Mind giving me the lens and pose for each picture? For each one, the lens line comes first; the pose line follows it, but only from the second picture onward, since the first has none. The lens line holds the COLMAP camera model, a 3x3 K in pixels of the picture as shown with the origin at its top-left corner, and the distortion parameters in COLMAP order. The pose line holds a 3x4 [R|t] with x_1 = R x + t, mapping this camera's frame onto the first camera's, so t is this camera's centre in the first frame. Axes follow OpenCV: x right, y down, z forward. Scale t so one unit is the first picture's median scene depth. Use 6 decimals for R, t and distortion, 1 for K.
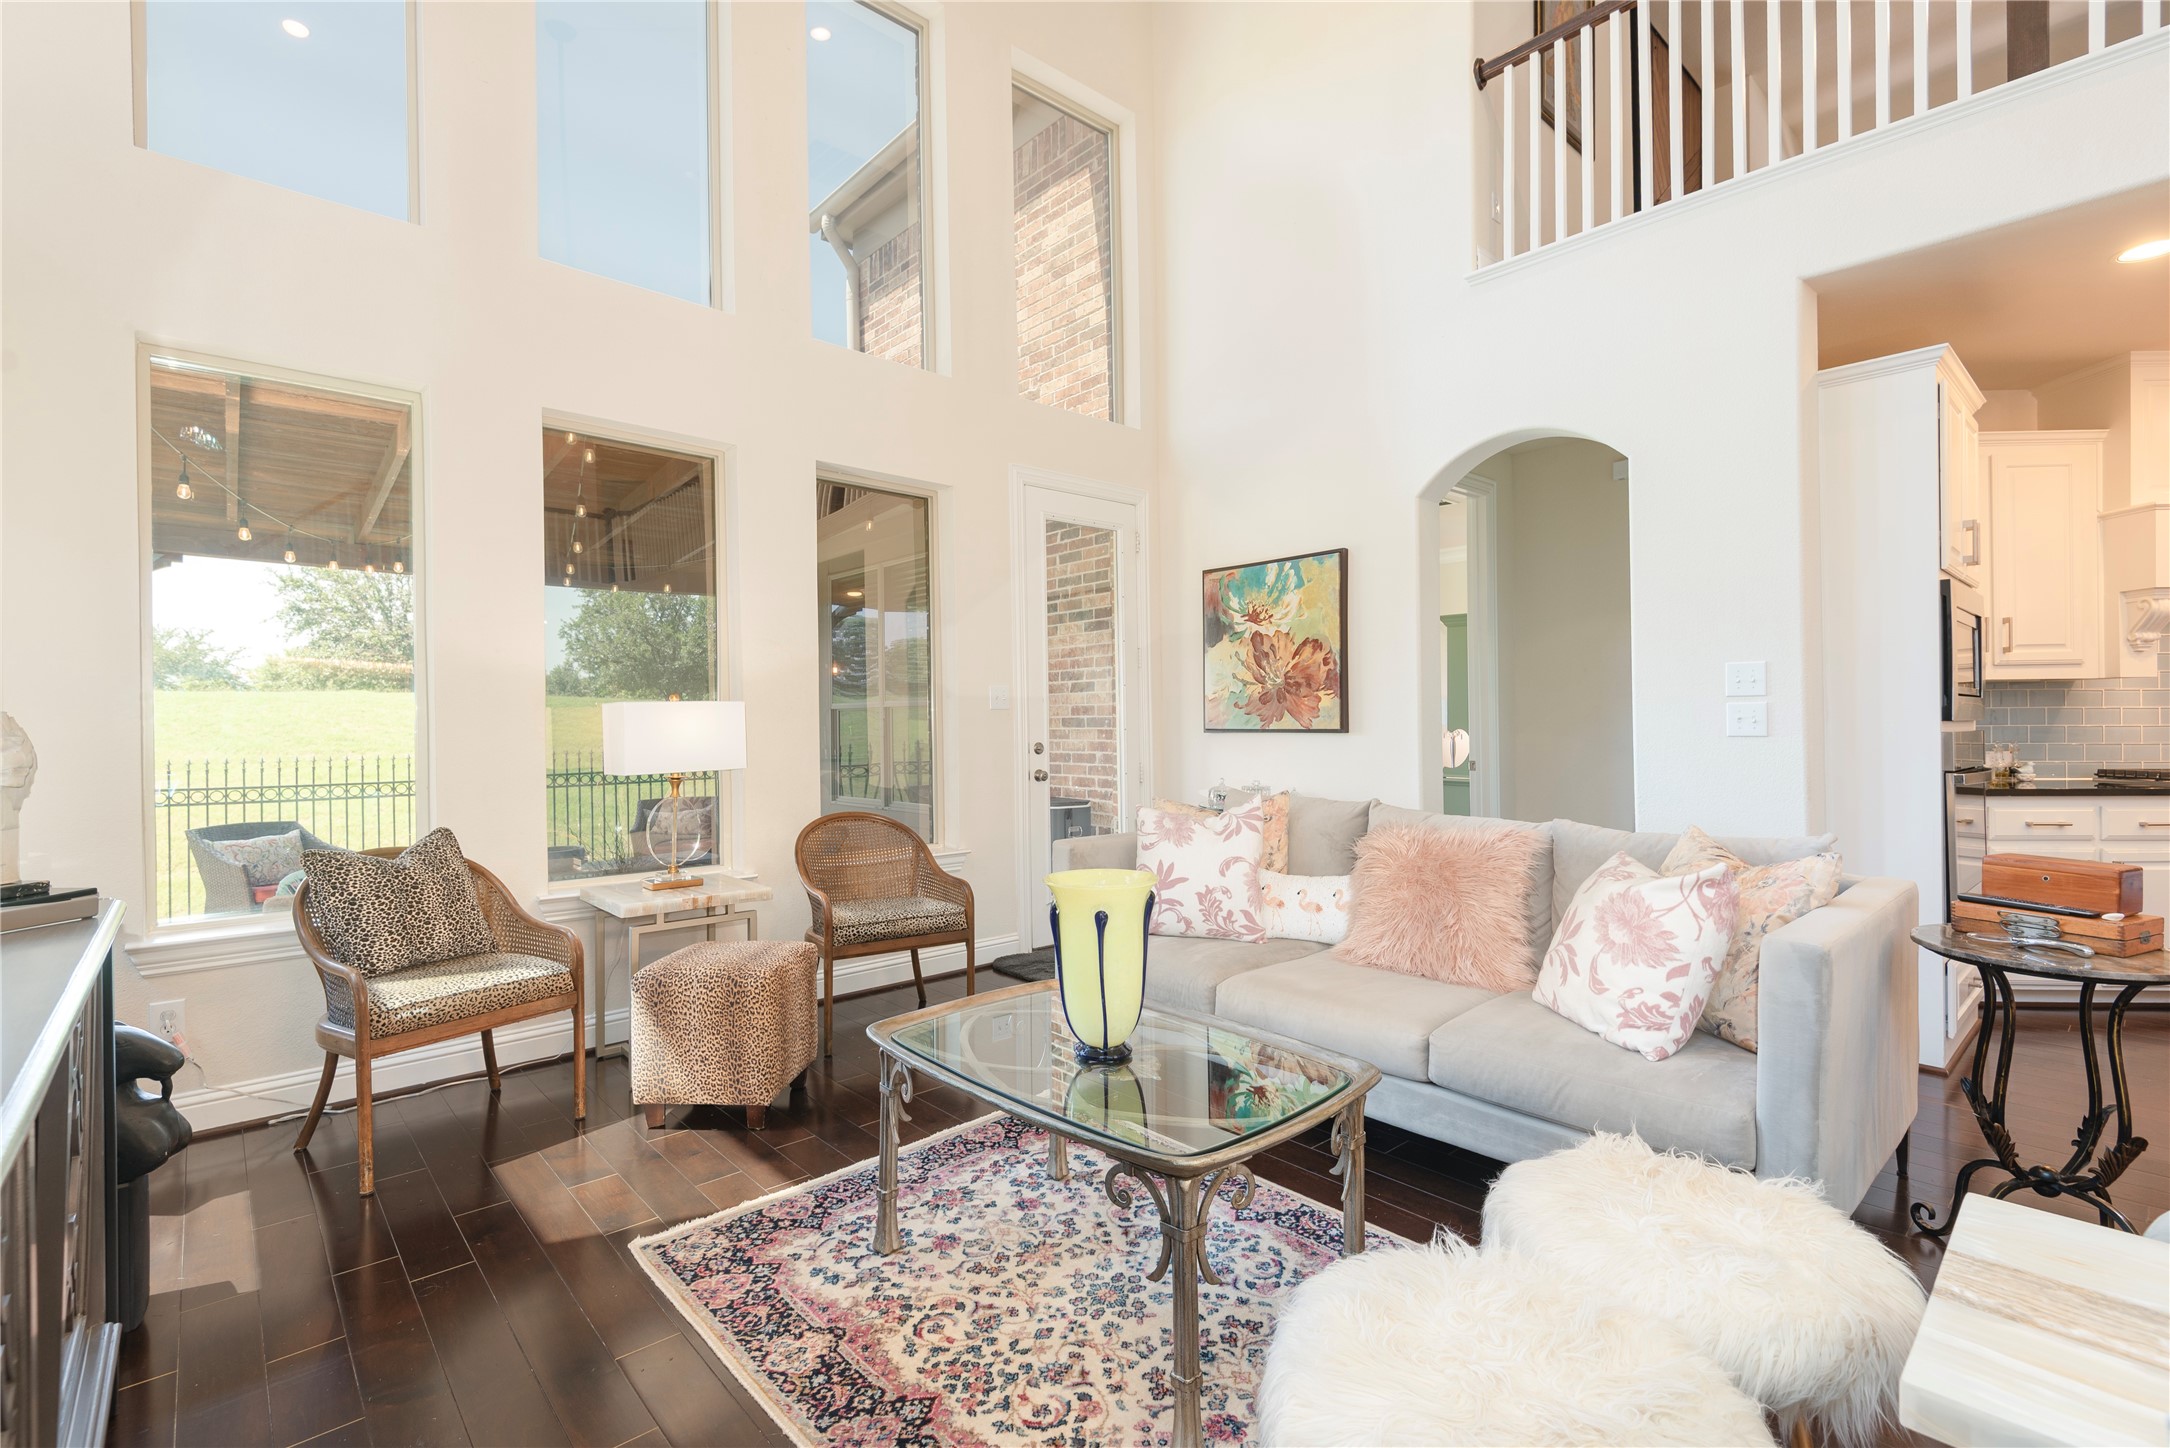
lens RADIAL K [[984.1, 0, 1111.8], [0, 984.1, 721.5], [0, 0, 1]] dist [0.025176, -0.013206]
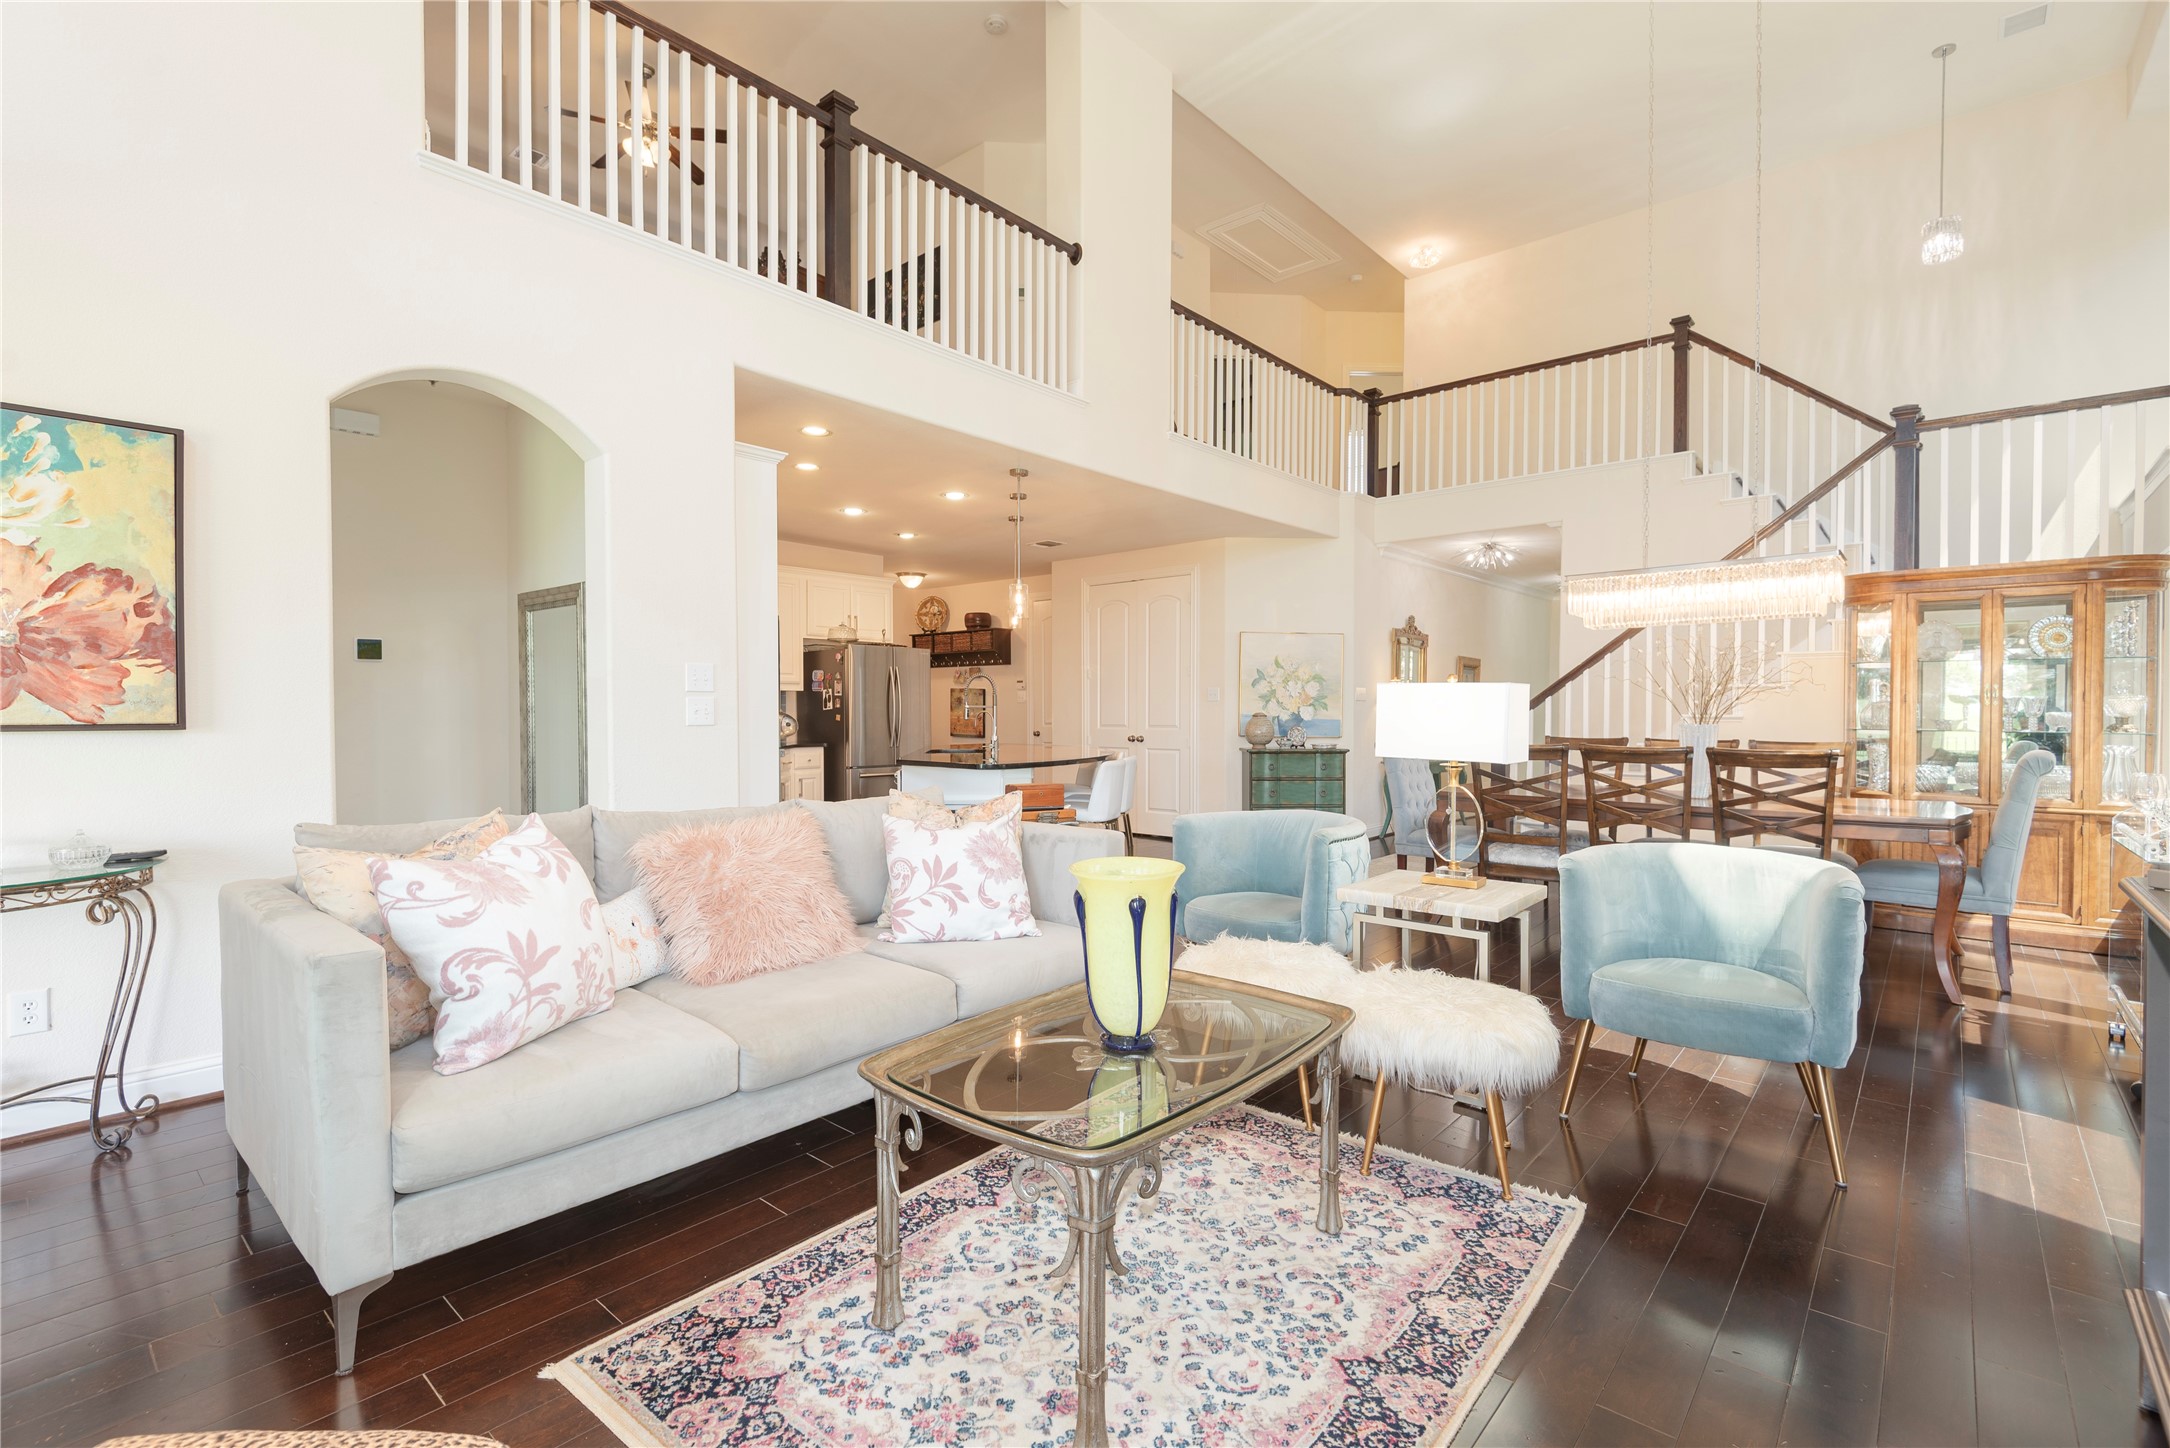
lens RADIAL K [[984.1, 0, 1046.8], [0, 984.1, 725.0], [0, 0, 1]] dist [0.025176, -0.013206]
pose [[-0.092039, -0.009207, 0.995713, -0.804119], [-0.001377, 0.999957, 0.009119, 0.004264], [-0.995754, -0.000532, -0.092048, 0.953506]]
